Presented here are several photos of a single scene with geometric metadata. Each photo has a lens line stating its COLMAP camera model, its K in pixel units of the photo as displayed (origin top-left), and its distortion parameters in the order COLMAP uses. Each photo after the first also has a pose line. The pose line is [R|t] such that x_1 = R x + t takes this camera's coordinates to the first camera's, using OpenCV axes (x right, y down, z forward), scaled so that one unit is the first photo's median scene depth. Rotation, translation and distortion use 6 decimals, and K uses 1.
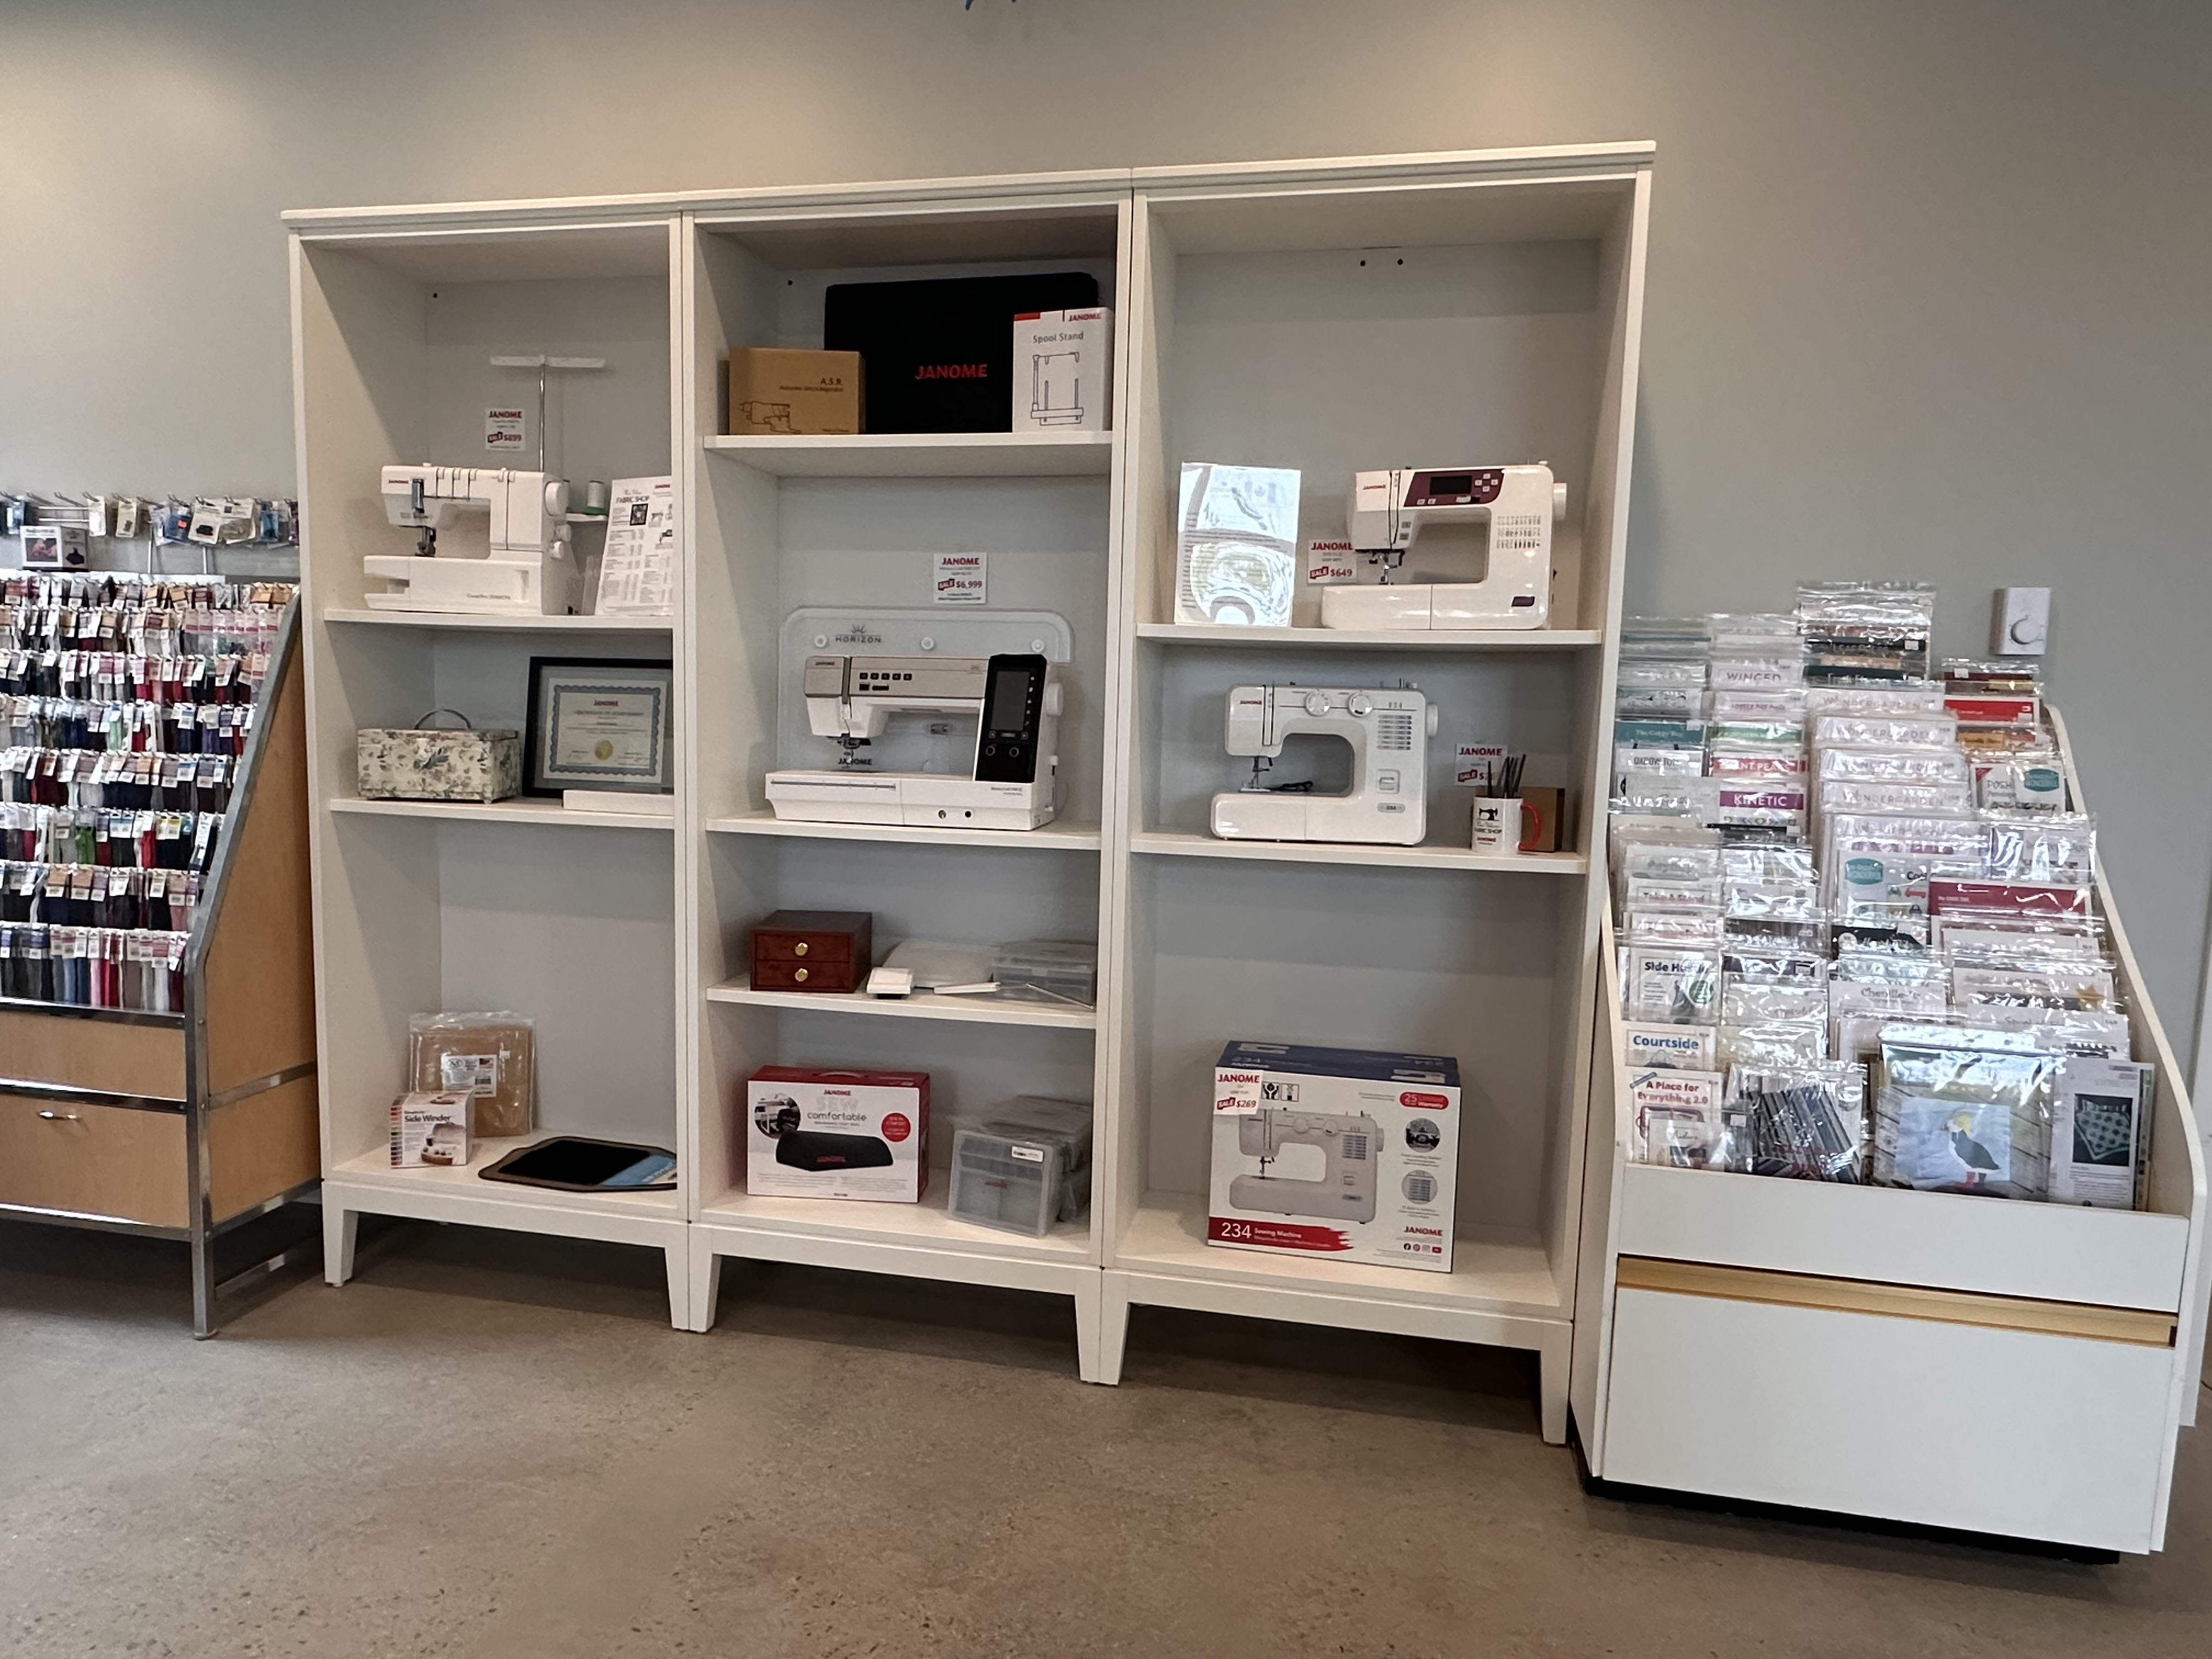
lens RADIAL K [[1353.6, 0, 1096.7], [0, 1353.6, 835.0], [0, 0, 1]] dist [-0.006128, 0.000275]
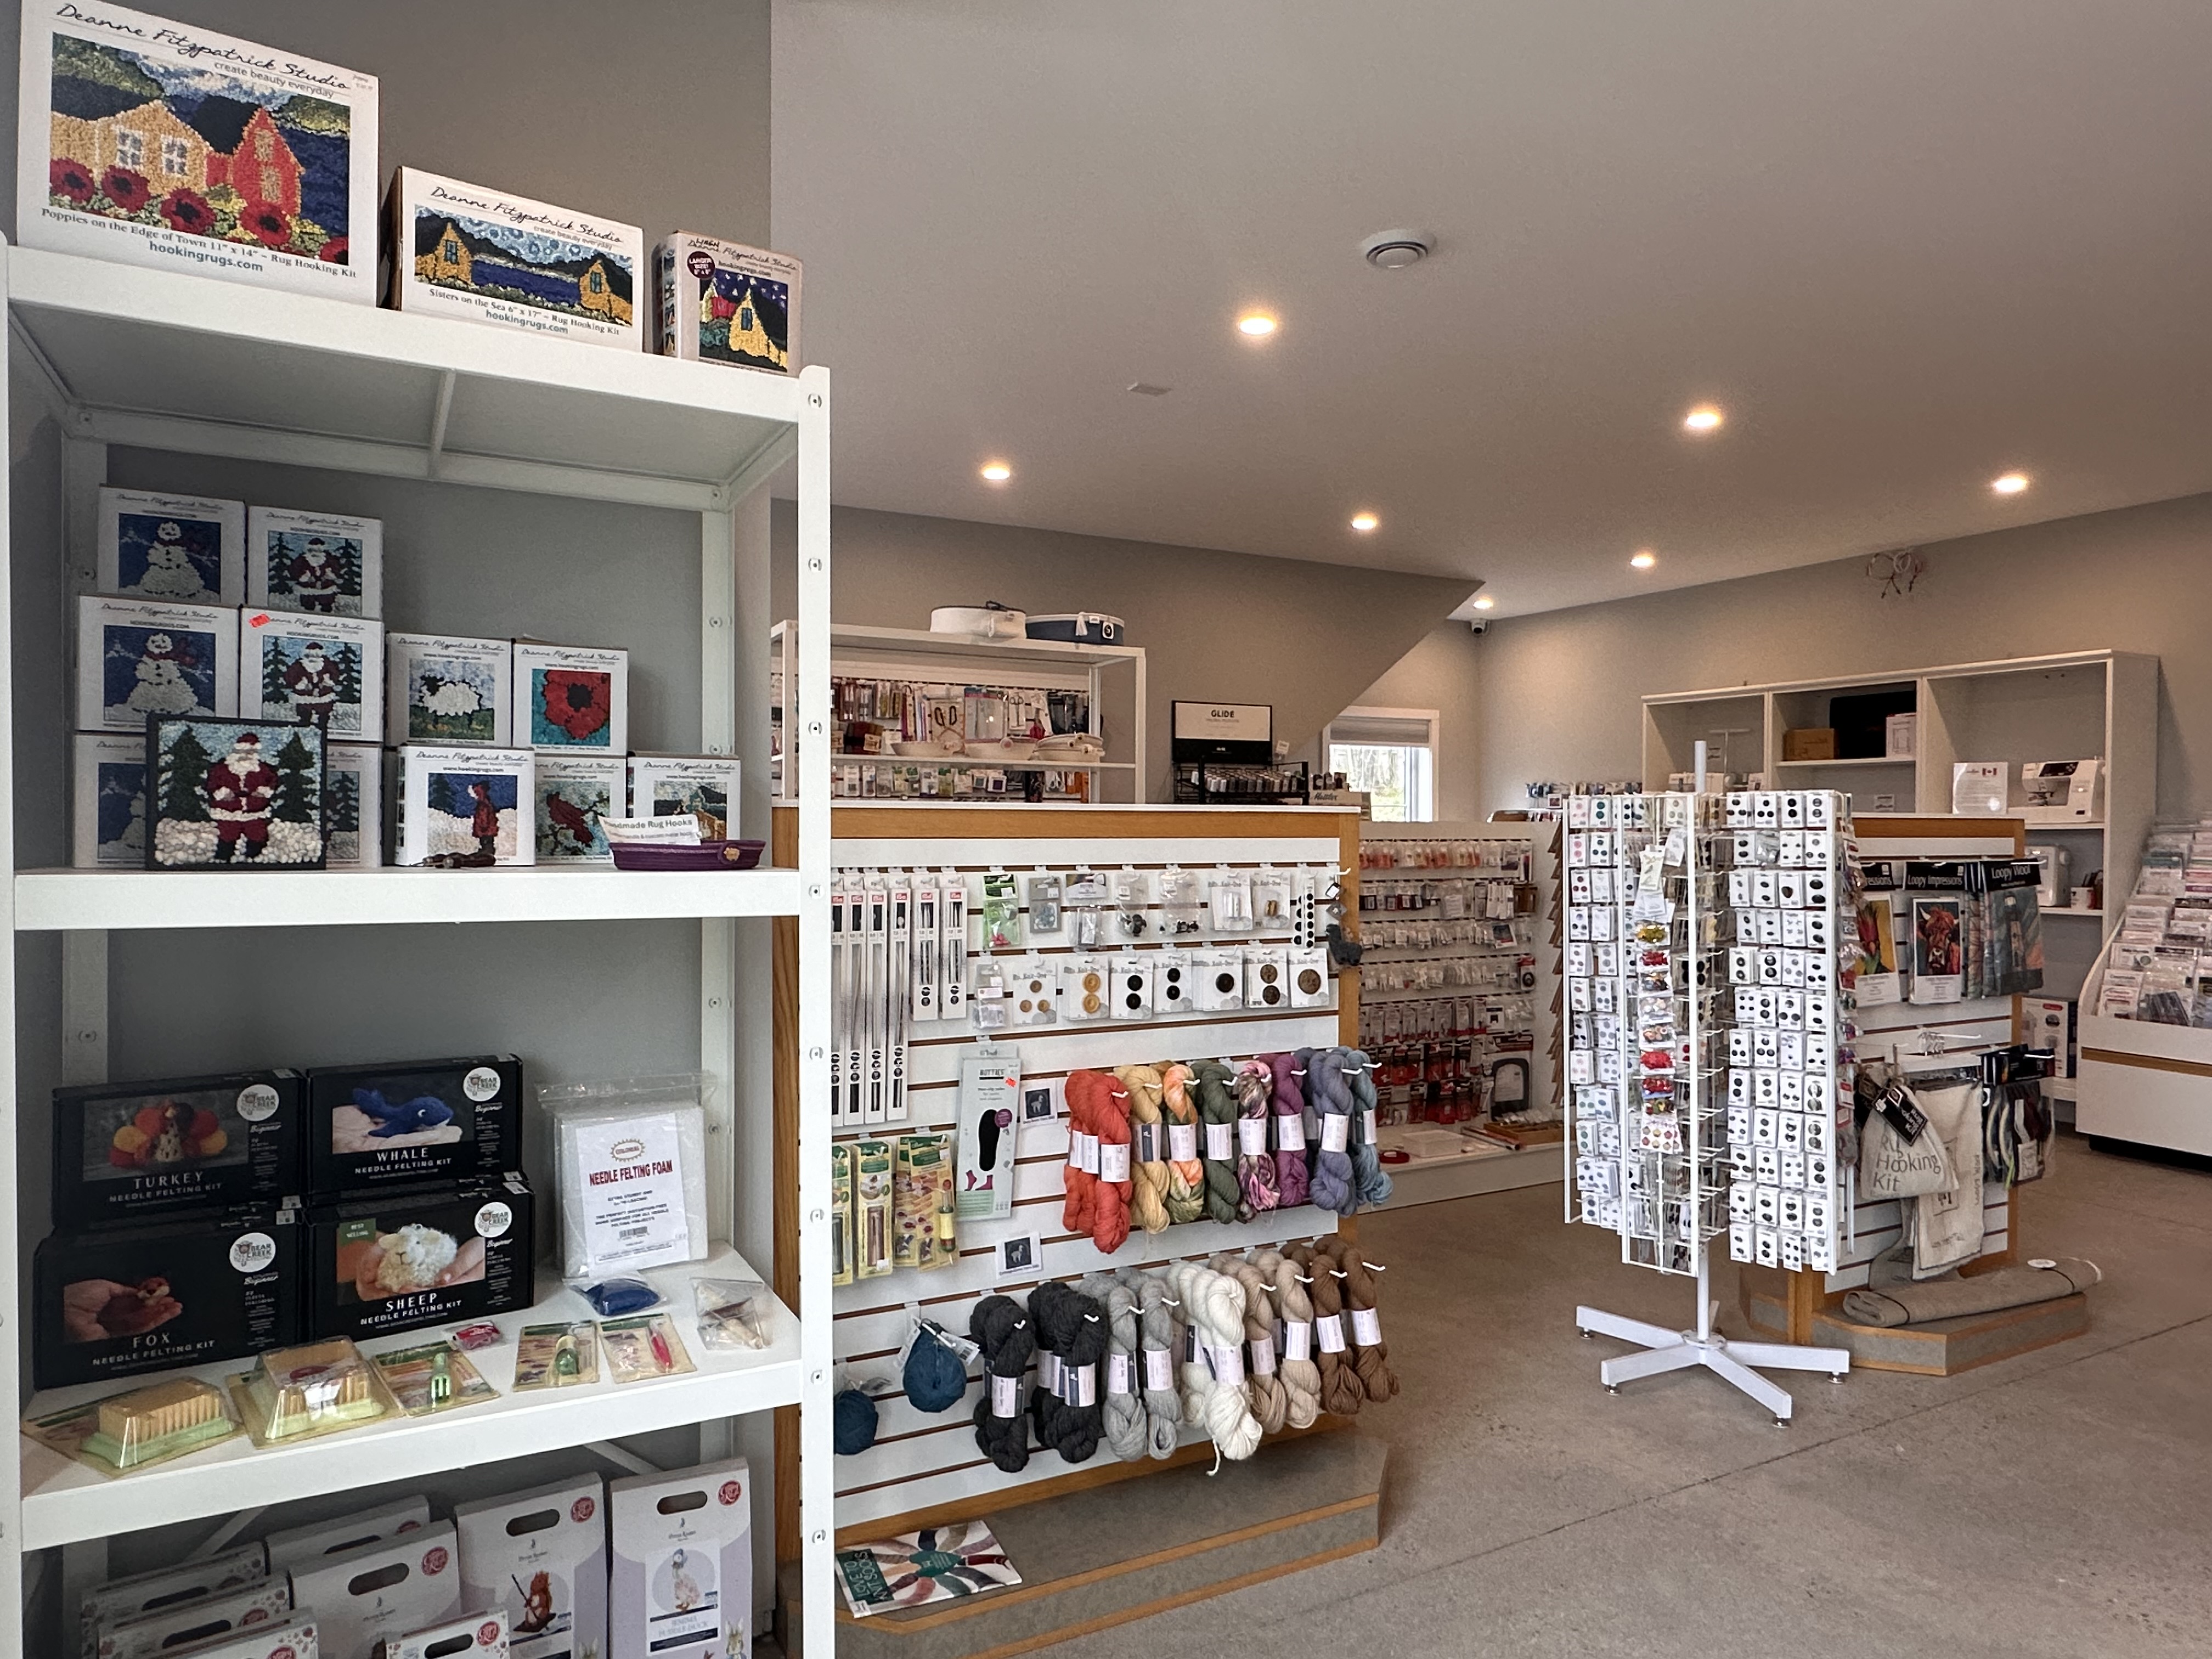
lens RADIAL K [[1353.6, 0, 1101.2], [0, 1353.6, 831.5], [0, 0, 1]] dist [-0.006128, 0.000275]
pose [[0.632410, -0.023740, -0.774270, 1.087217], [-0.065244, 0.994346, -0.083777, 0.198831], [0.771881, 0.103498, 0.627286, -2.017344]]
